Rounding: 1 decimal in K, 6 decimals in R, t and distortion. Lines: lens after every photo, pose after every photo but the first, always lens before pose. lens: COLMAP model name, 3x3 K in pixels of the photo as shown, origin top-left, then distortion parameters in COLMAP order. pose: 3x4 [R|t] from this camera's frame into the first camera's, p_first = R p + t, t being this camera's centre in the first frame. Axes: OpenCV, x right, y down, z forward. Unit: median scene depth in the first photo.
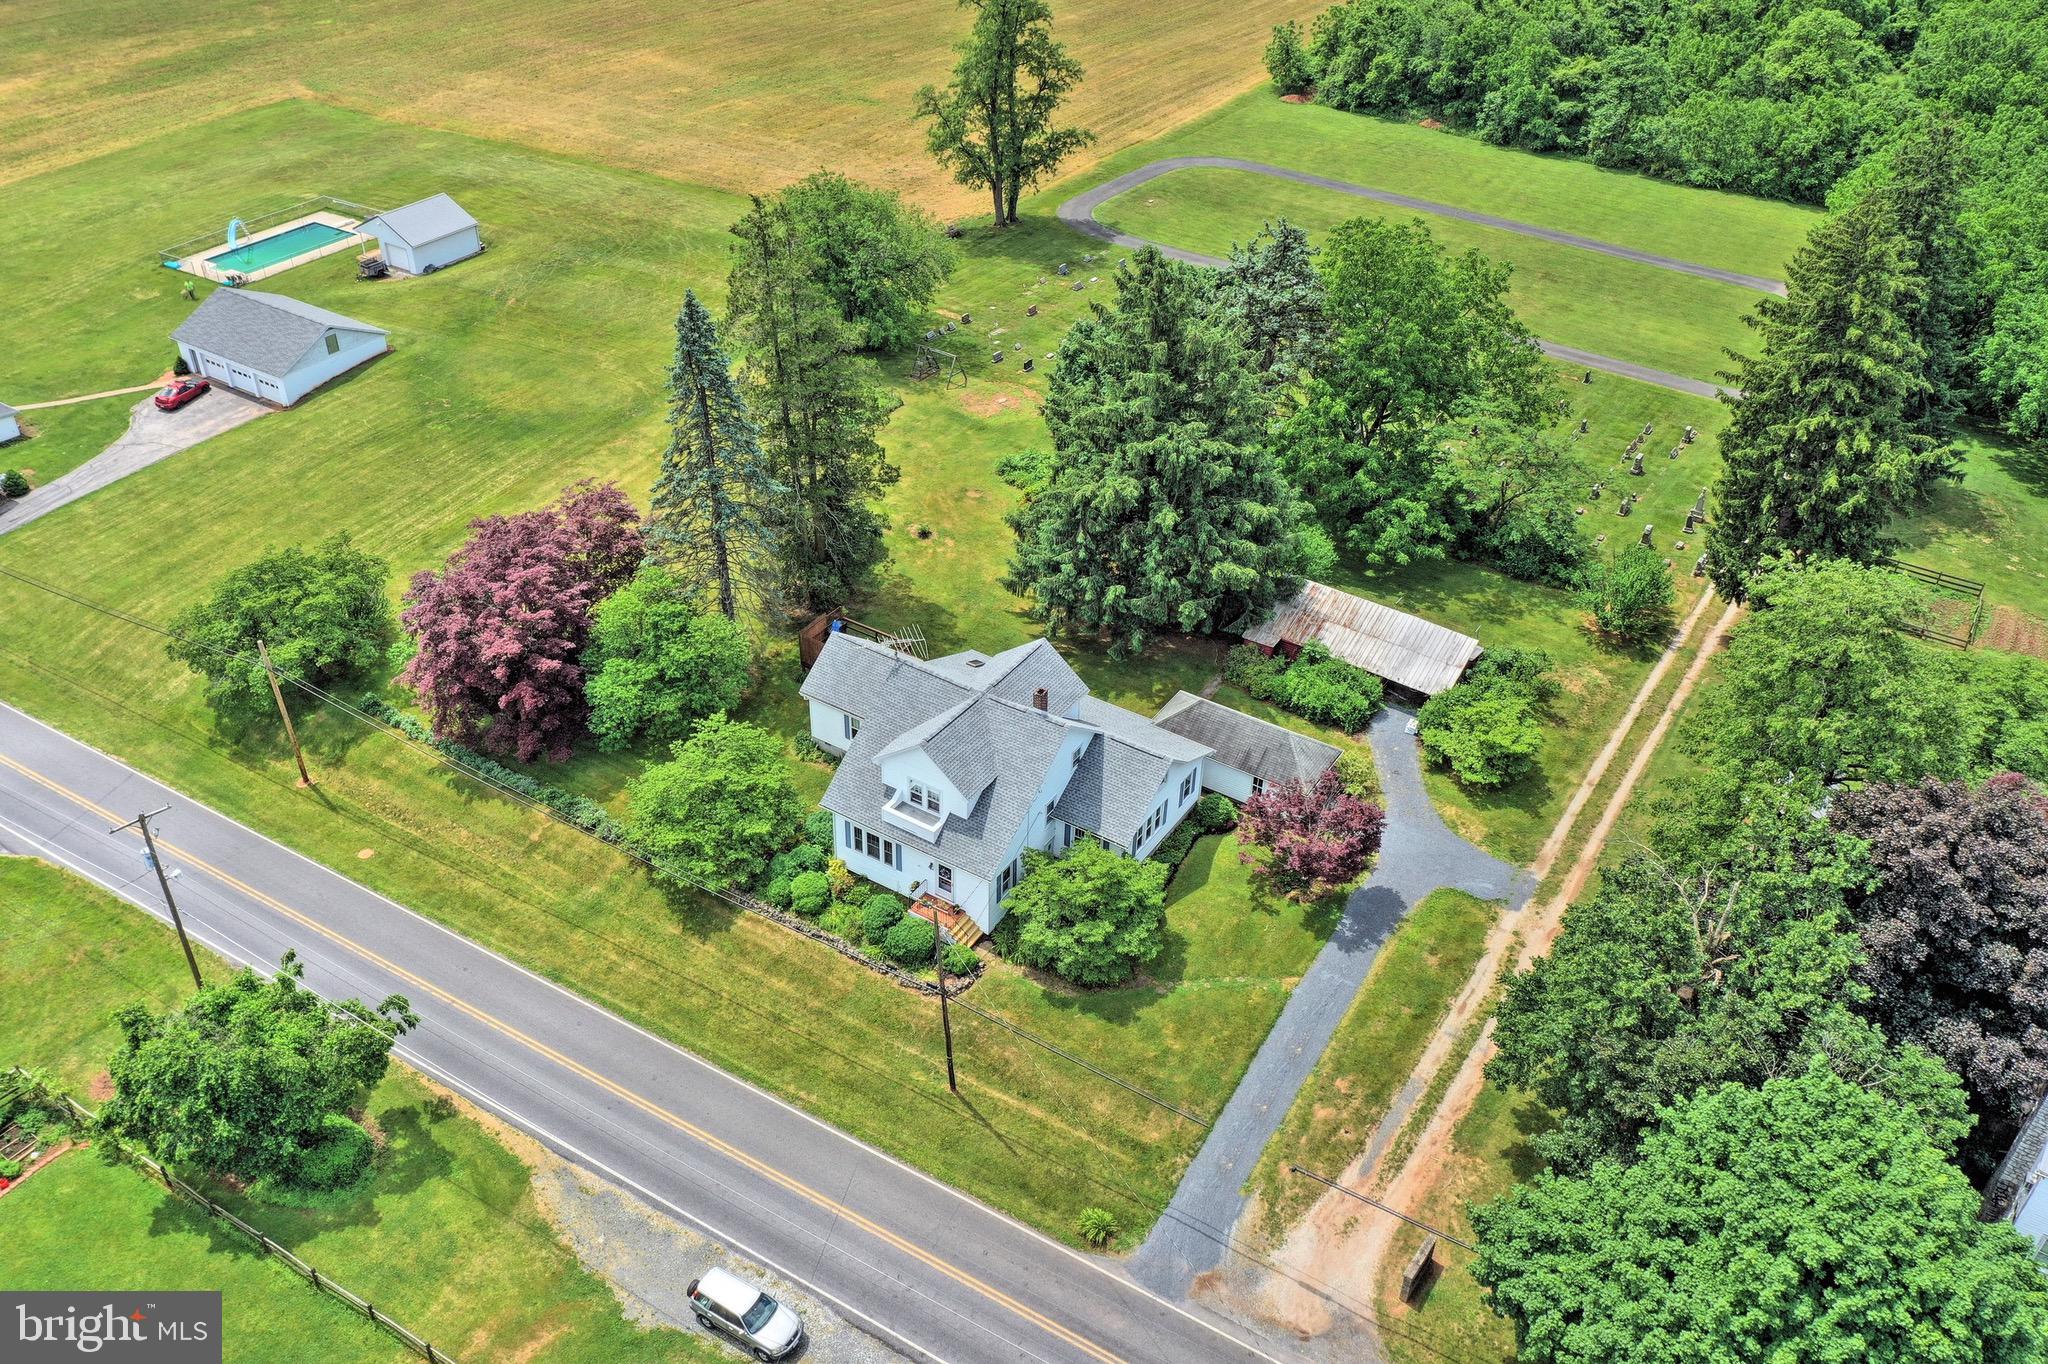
lens RADIAL K [[1593.7, 0, 1031.3], [0, 1593.7, 700.9], [0, 0, 1]] dist [0.007154, 0.004287]
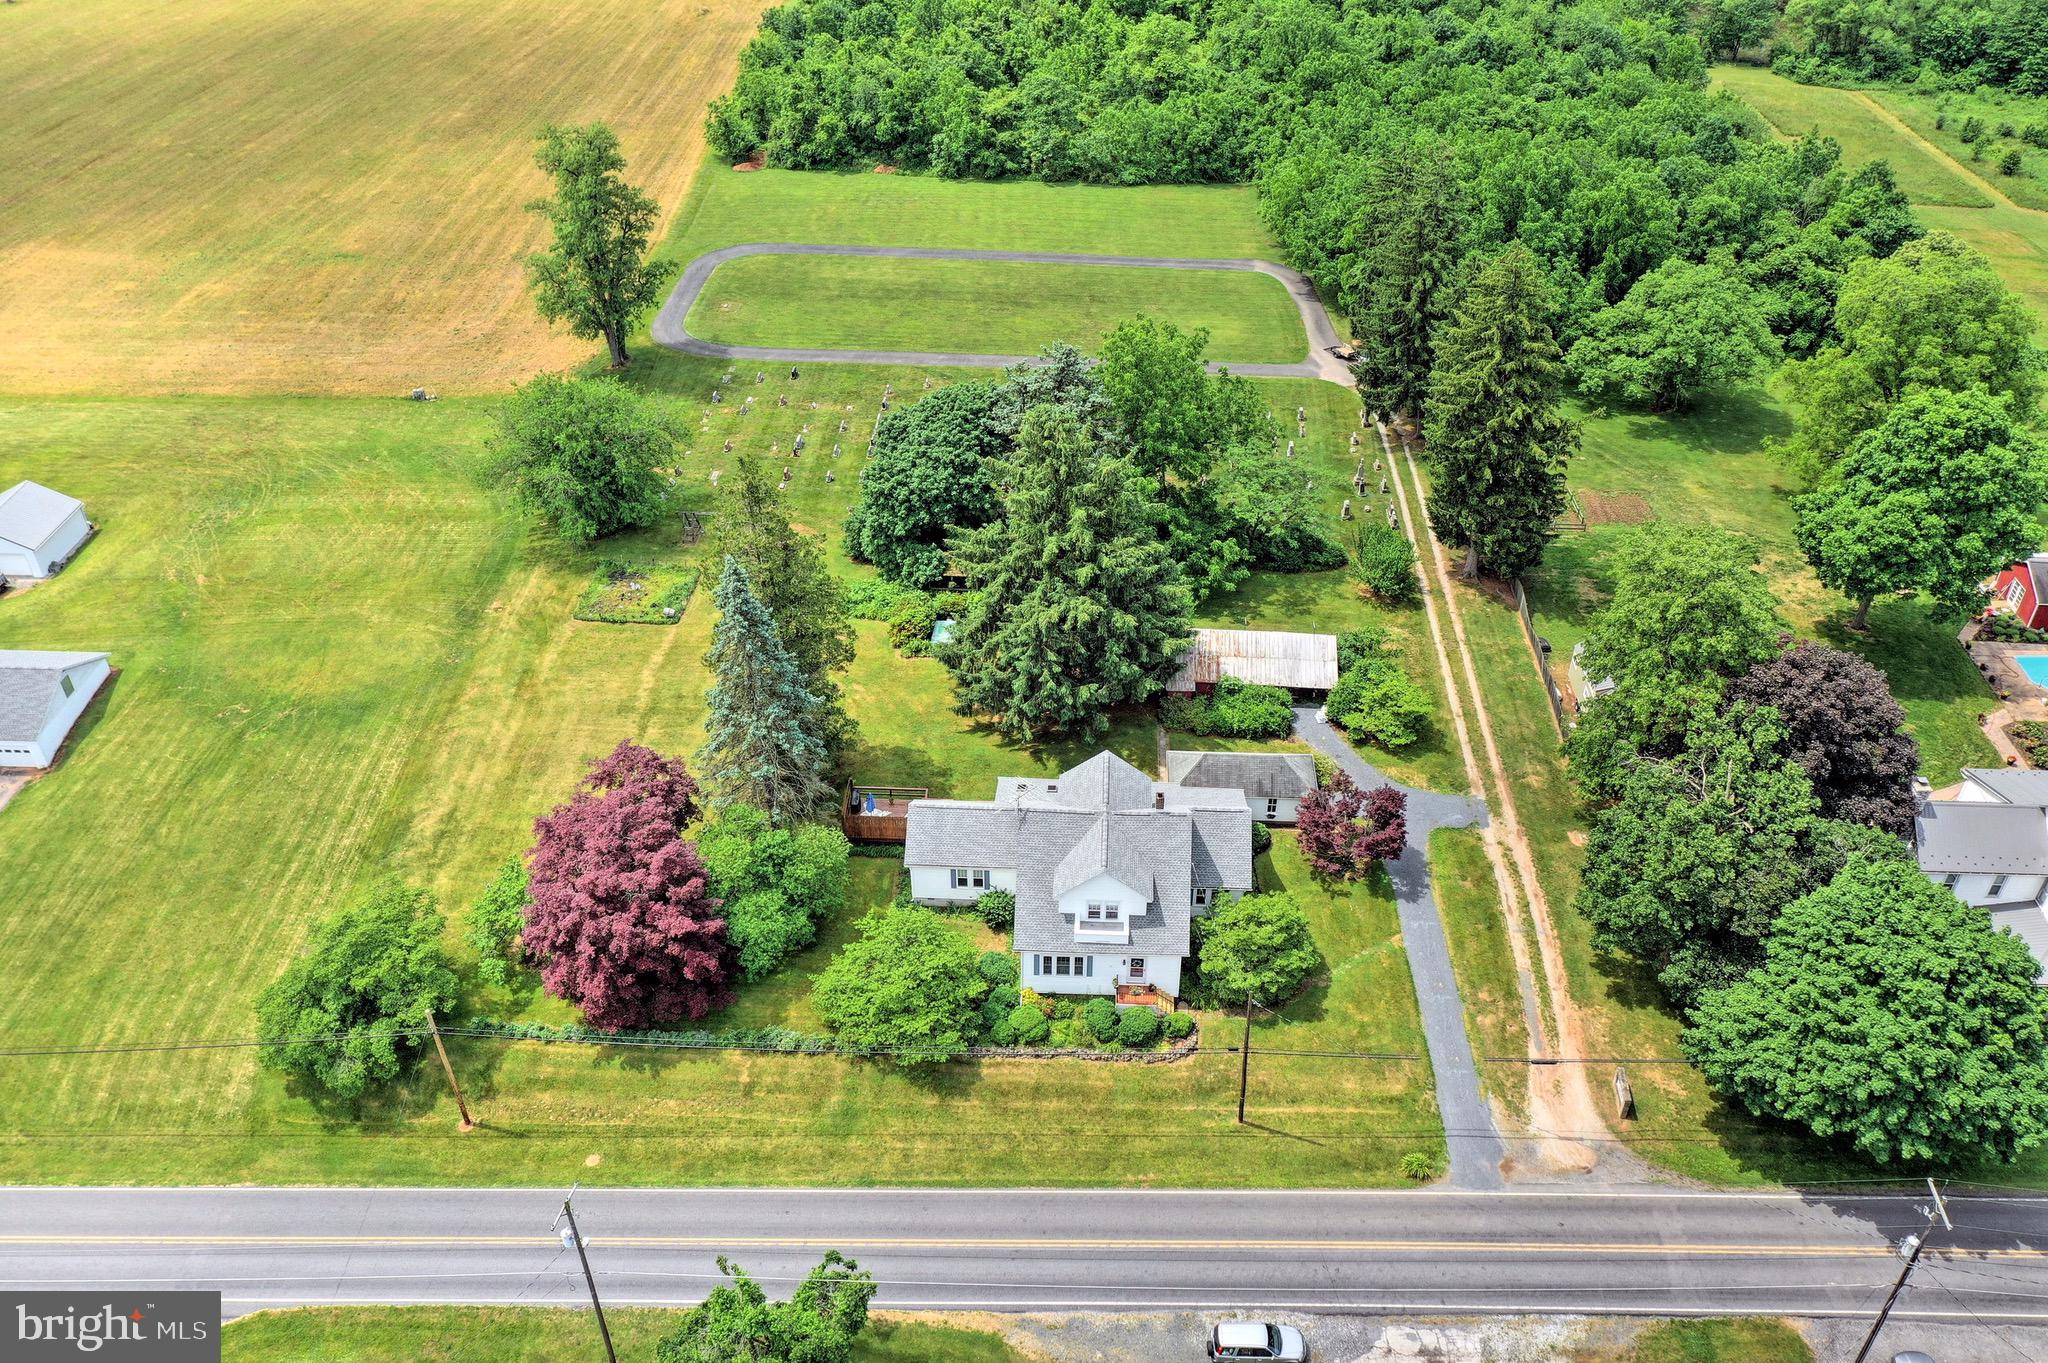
lens RADIAL K [[1593.7, 0, 1031.3], [0, 1593.7, 700.4], [0, 0, 1]] dist [0.007154, 0.004287]
pose [[0.866034, -0.320051, 0.384126, -0.421880], [0.309786, 0.946518, 0.090200, -0.173175], [-0.392450, 0.040880, 0.918864, -0.072649]]
